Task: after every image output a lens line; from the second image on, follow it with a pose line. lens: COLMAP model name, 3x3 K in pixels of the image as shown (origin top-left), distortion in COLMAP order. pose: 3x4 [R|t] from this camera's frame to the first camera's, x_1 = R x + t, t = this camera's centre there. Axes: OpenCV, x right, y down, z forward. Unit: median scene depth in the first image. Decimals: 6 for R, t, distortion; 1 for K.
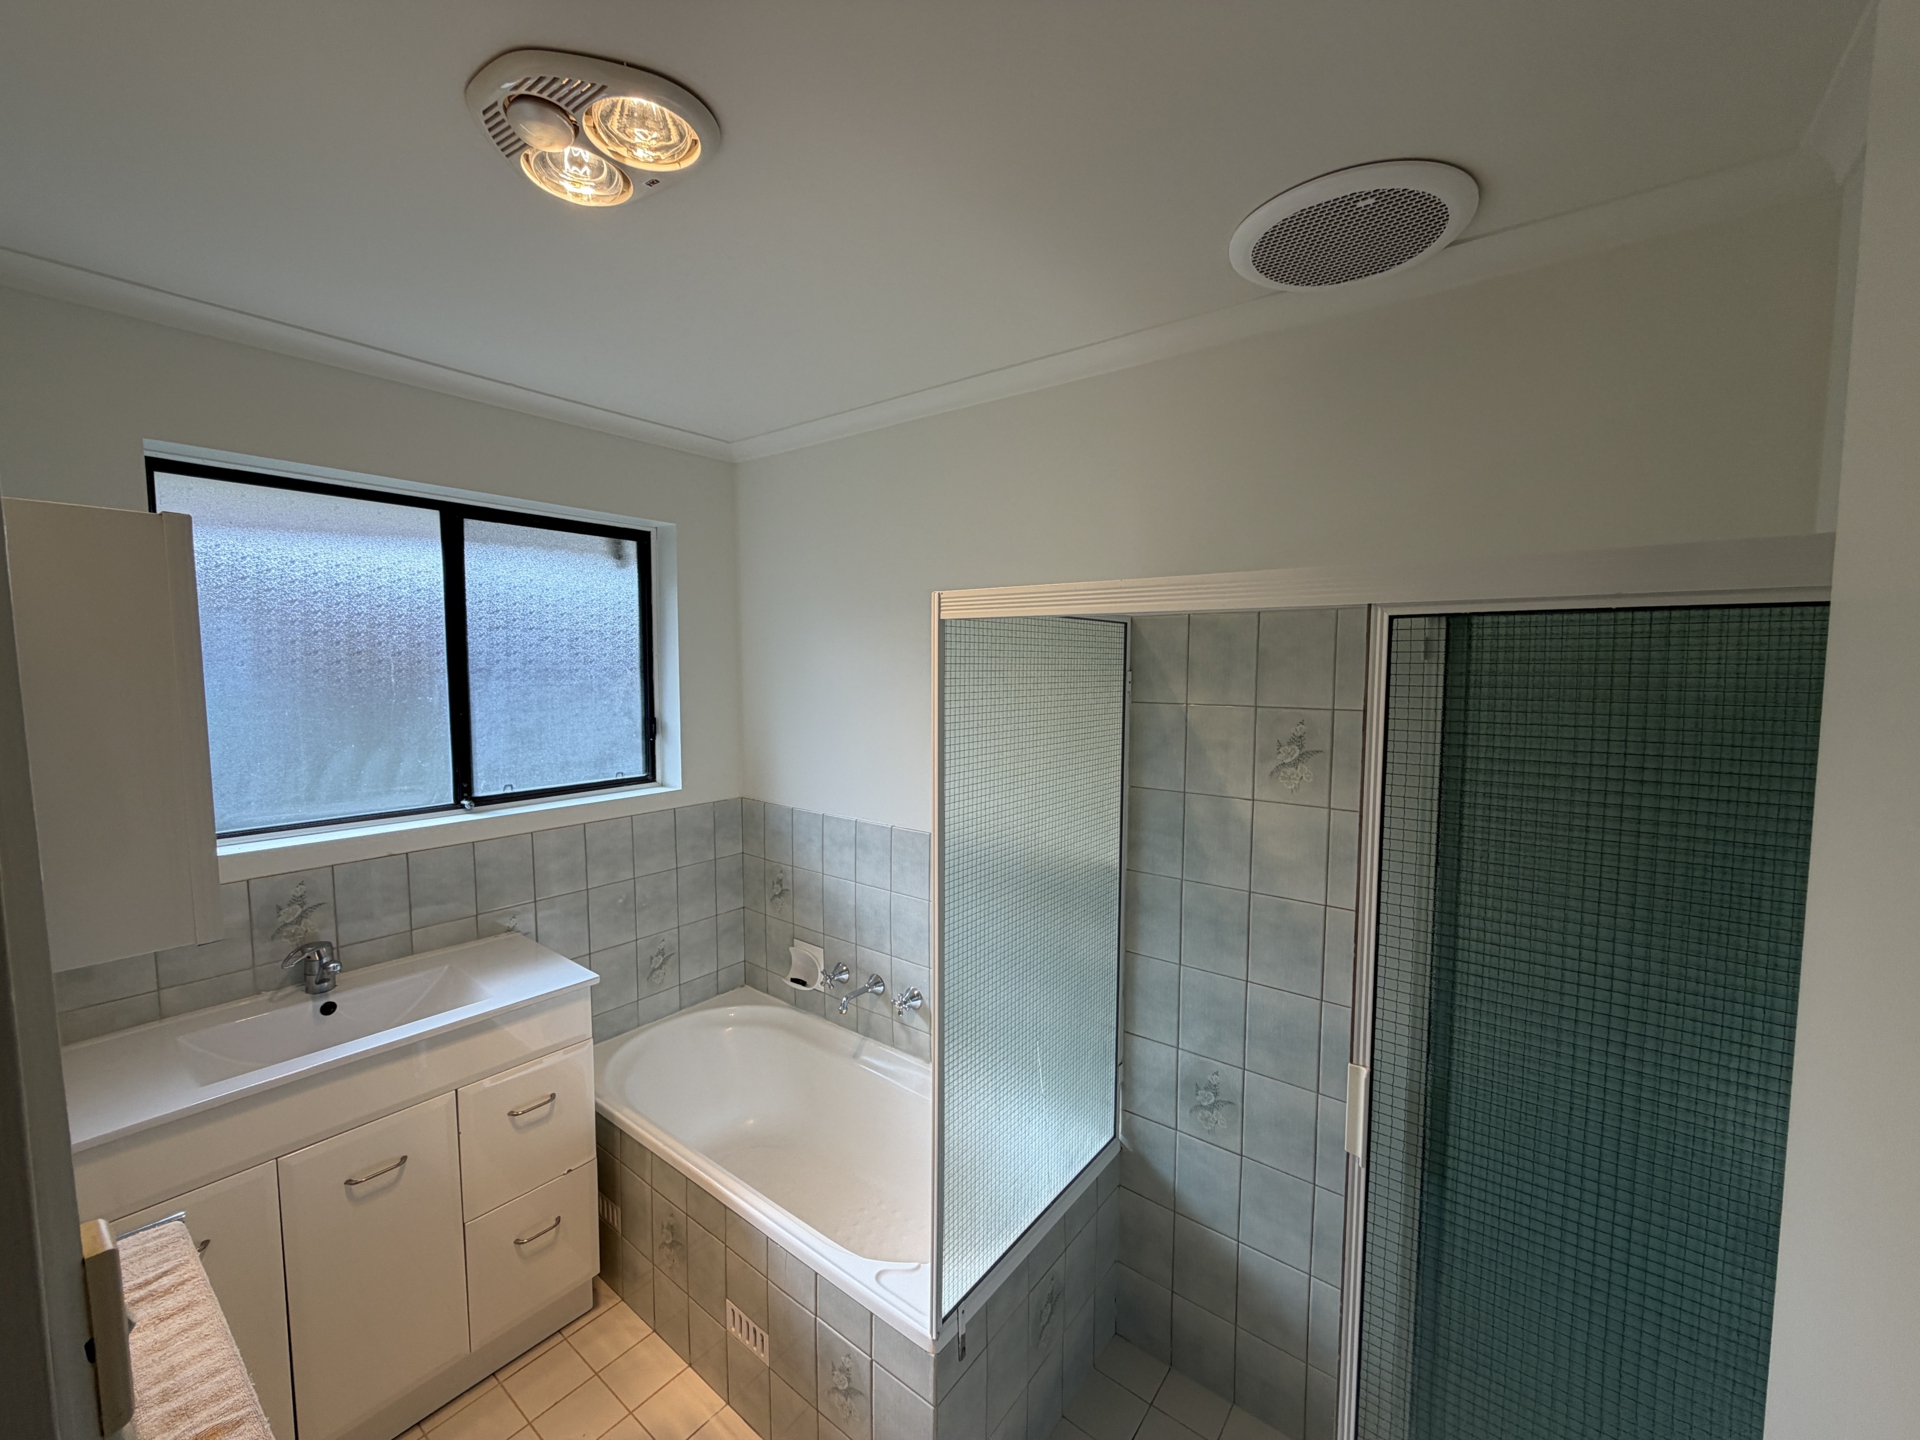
lens RADIAL K [[763.5, 0, 956.7], [0, 763.5, 721.4], [0, 0, 1]] dist [-0.000197, -0.000253]
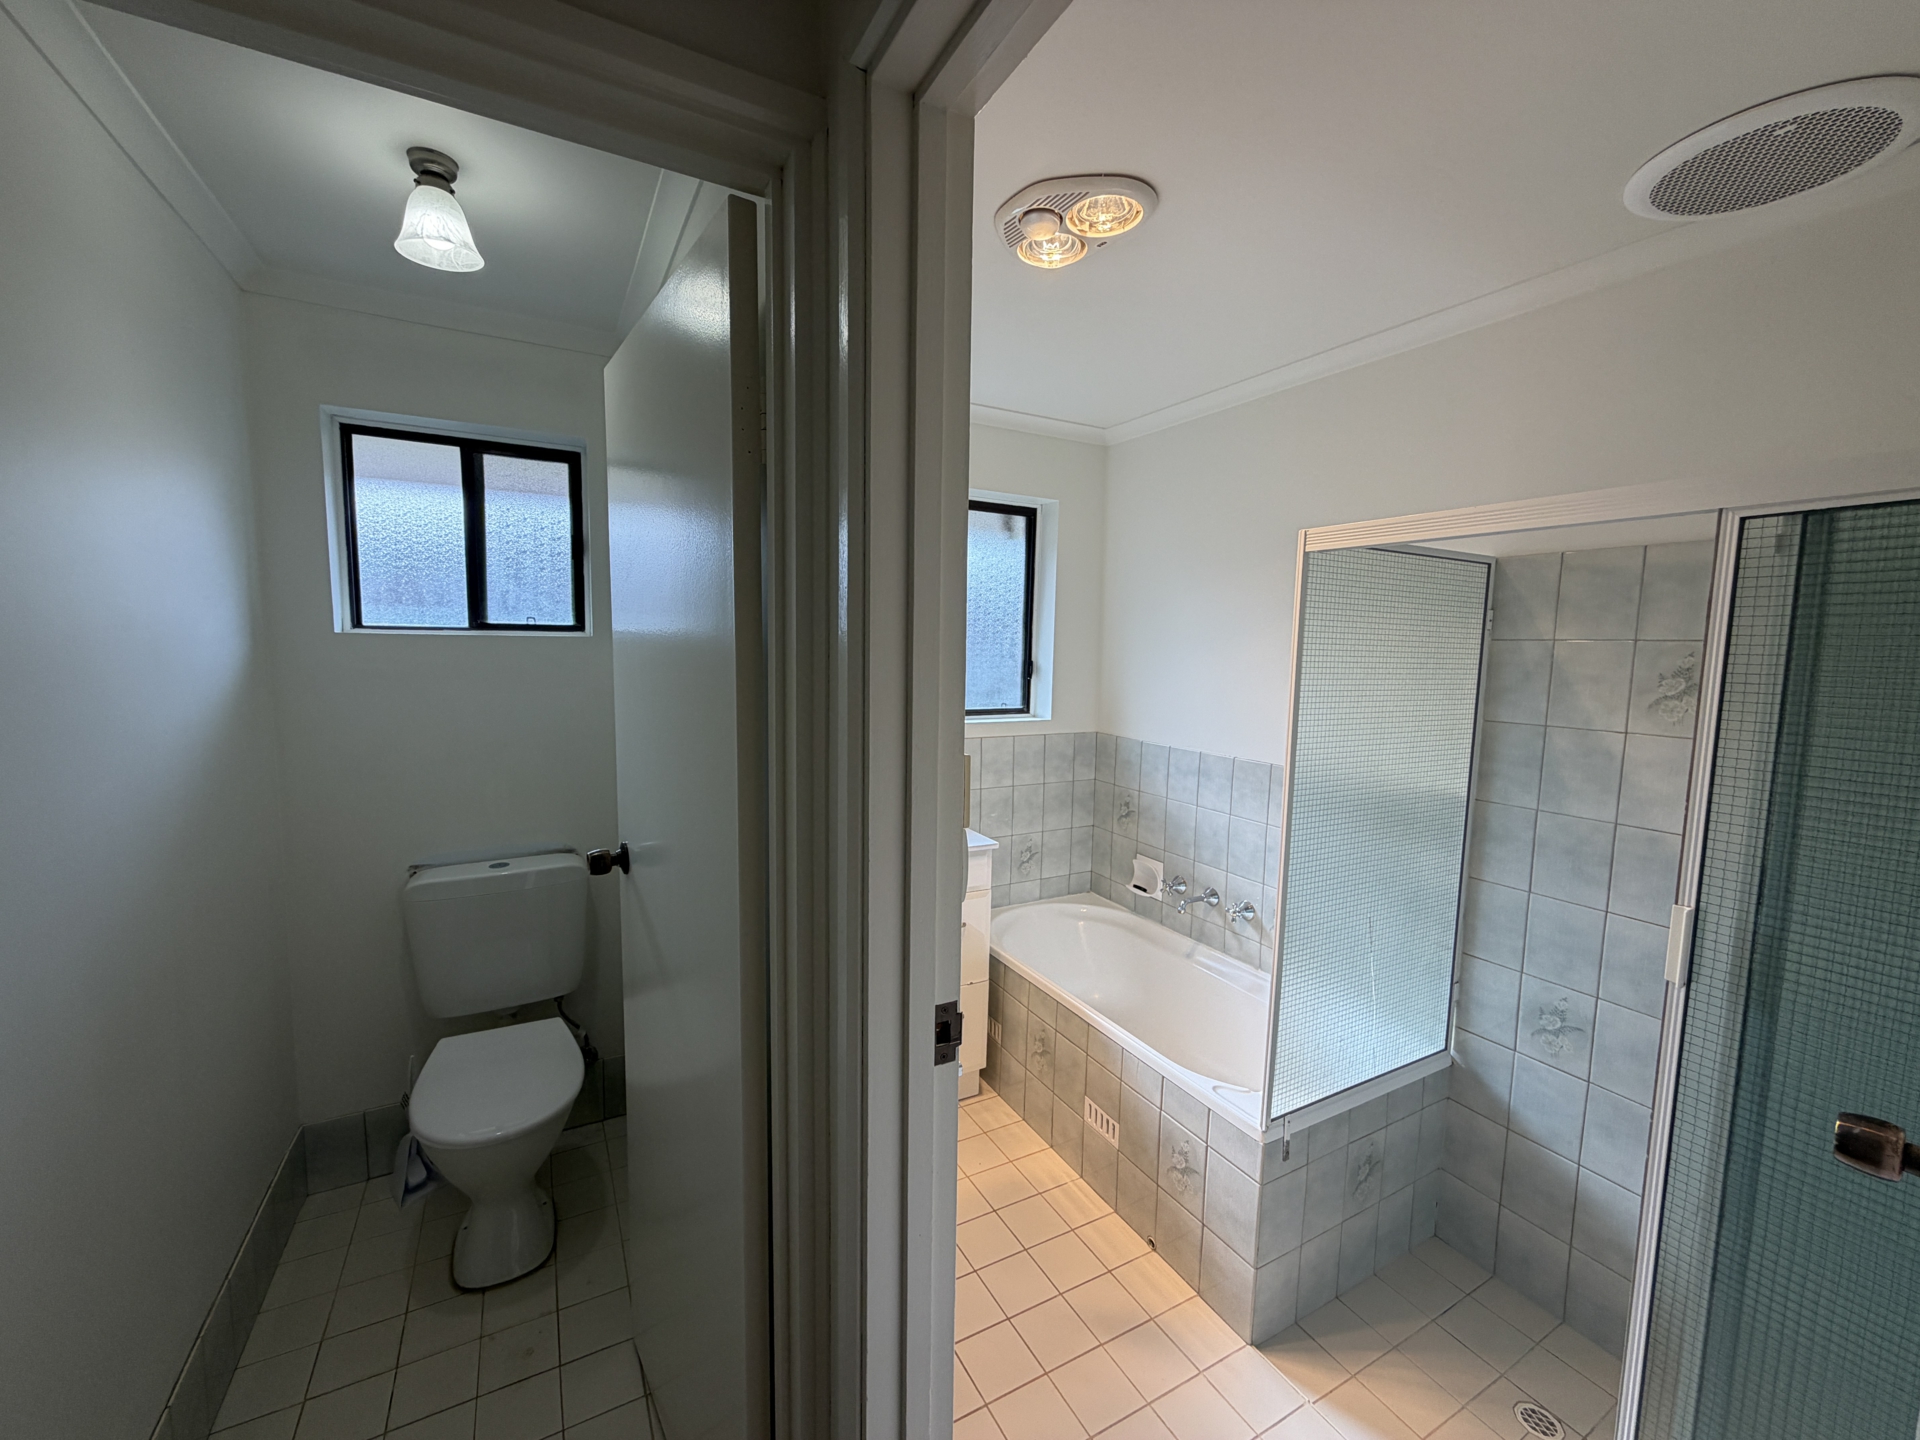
lens RADIAL K [[763.5, 0, 957.7], [0, 763.5, 718.3], [0, 0, 1]] dist [-0.000197, -0.000253]
pose [[0.917492, 0.055002, -0.393934, -0.025813], [-0.049494, 0.998483, 0.024135, 0.097694], [0.394663, -0.002646, 0.918822, -0.265712]]
